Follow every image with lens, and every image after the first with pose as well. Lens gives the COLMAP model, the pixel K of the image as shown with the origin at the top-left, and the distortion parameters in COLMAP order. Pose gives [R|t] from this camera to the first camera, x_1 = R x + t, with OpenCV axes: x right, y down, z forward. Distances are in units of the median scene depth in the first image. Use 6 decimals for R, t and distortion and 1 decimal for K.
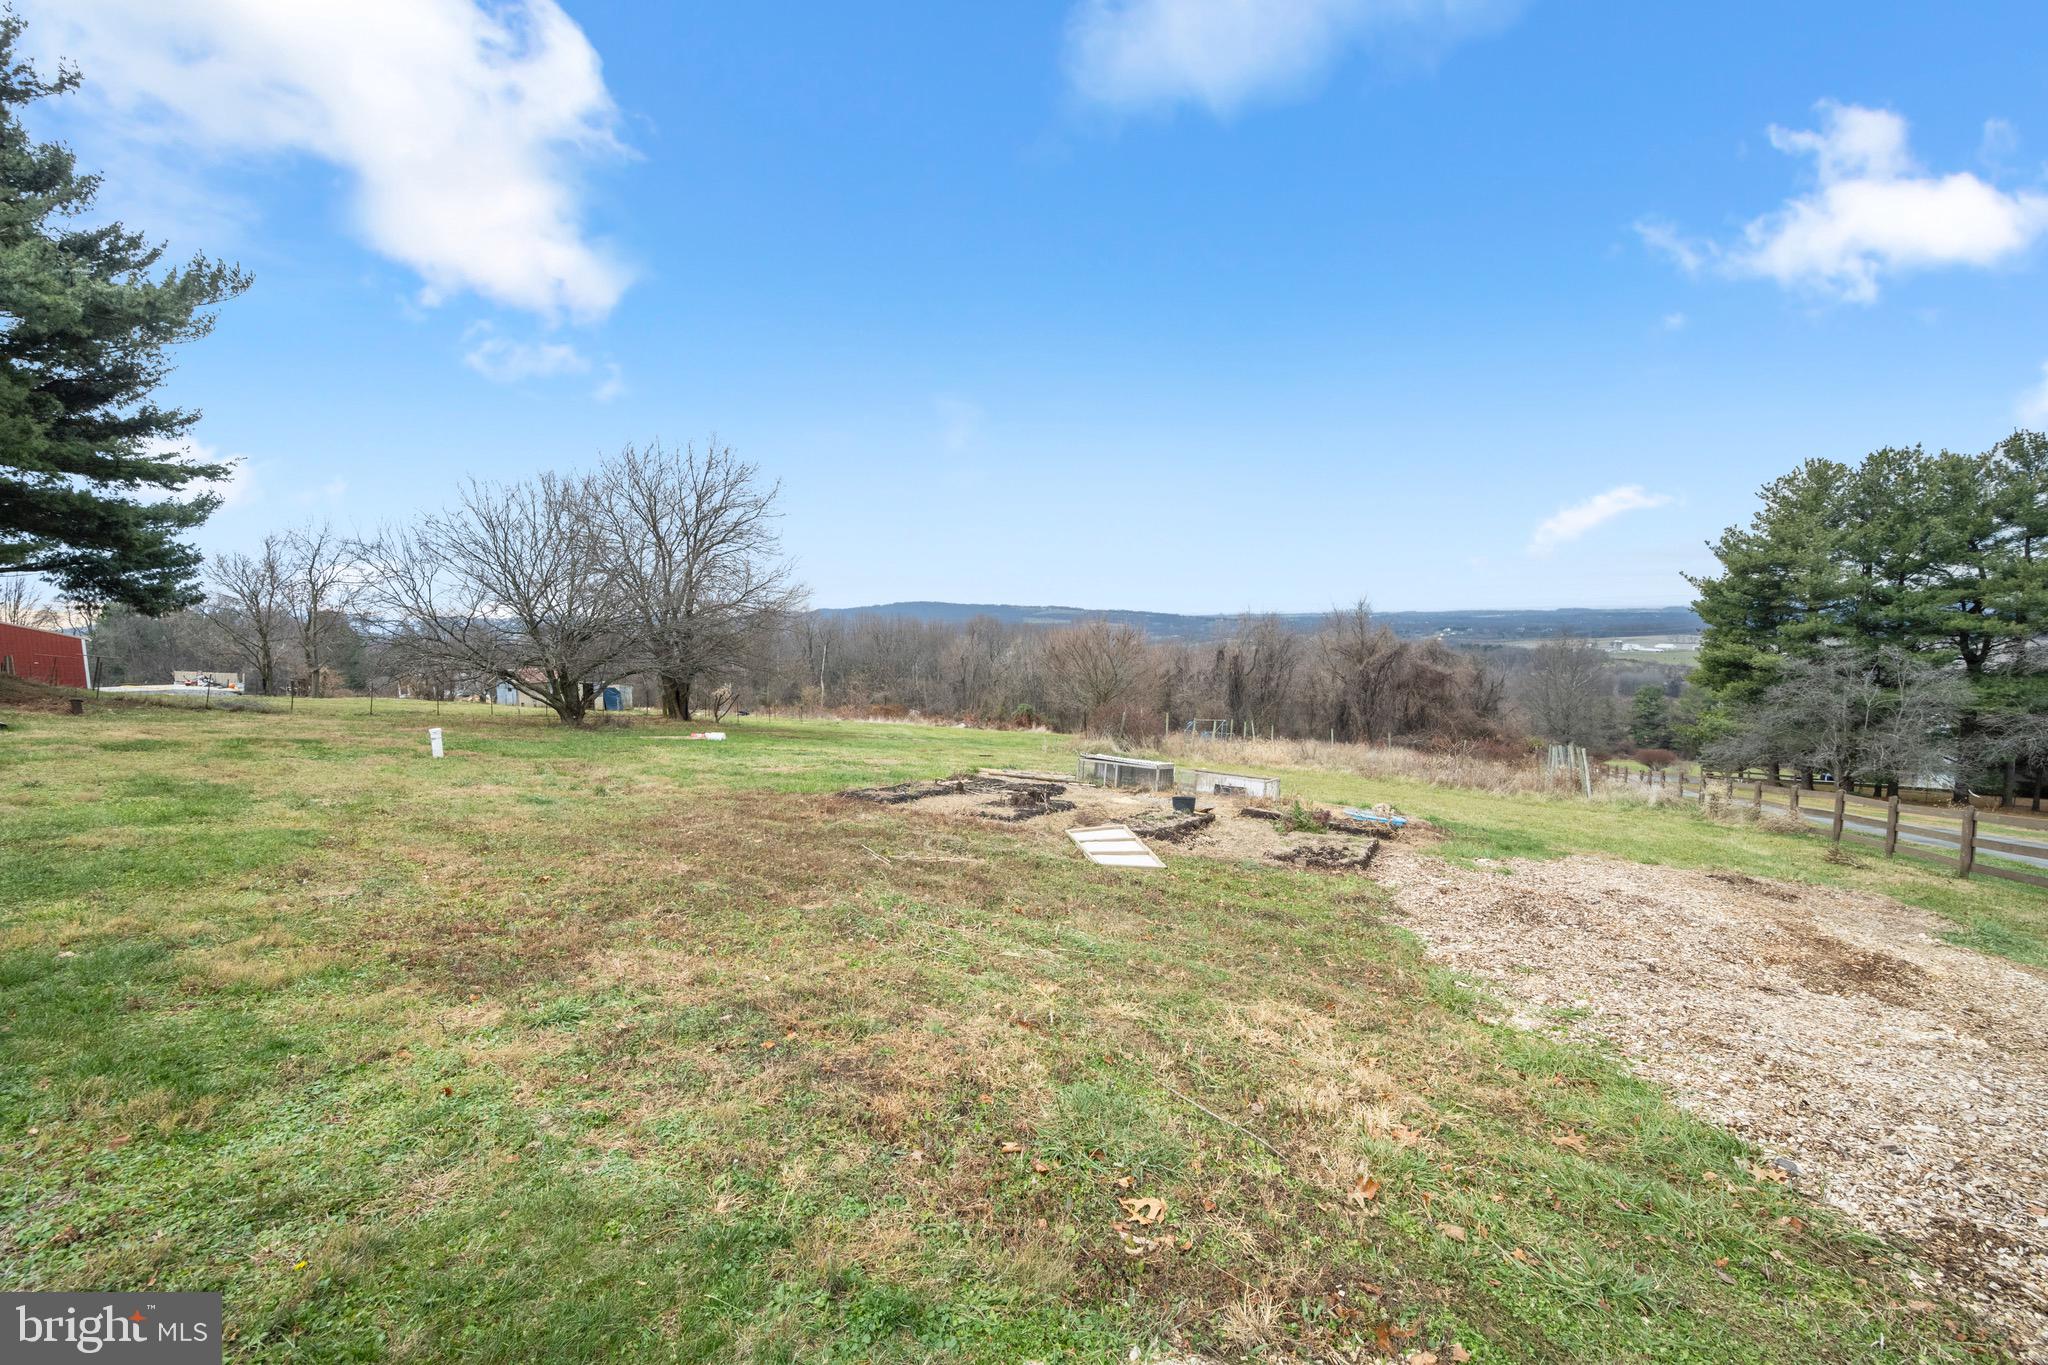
lens RADIAL K [[808.1, 0, 1024.0], [0, 808.1, 694.0], [0, 0, 1]] dist [0.001334, 0.000112]
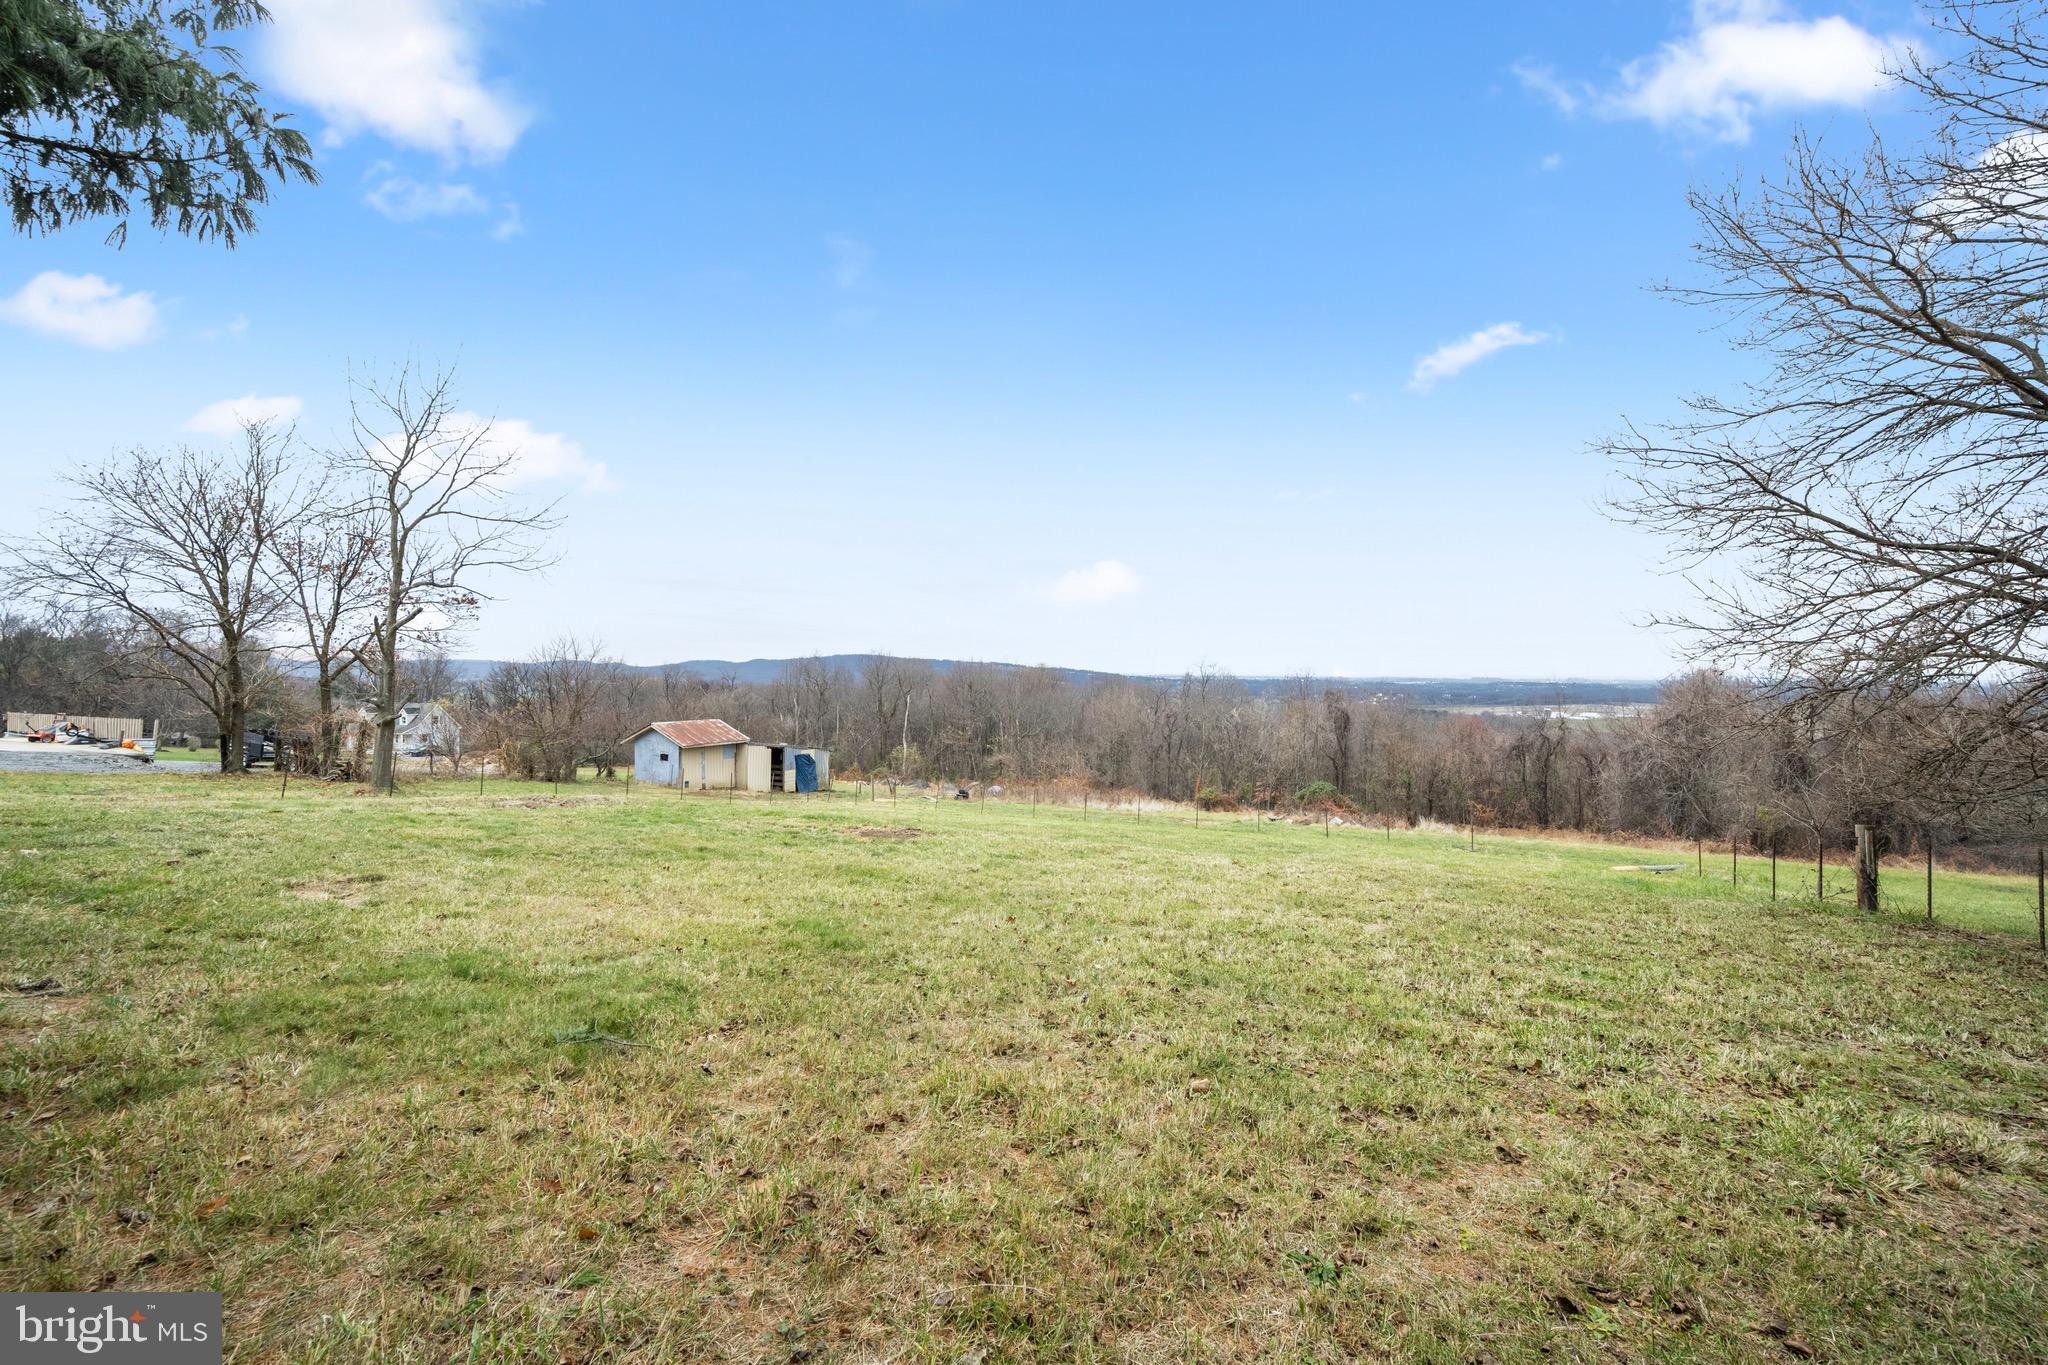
lens RADIAL K [[808.1, 0, 1024.0], [0, 808.1, 694.0], [0, 0, 1]] dist [0.001334, 0.000112]
pose [[0.995650, 0.019684, 0.091073, -0.281434], [-0.013083, 0.997282, -0.072508, -0.007321], [-0.092253, 0.071001, 0.993201, 0.264704]]
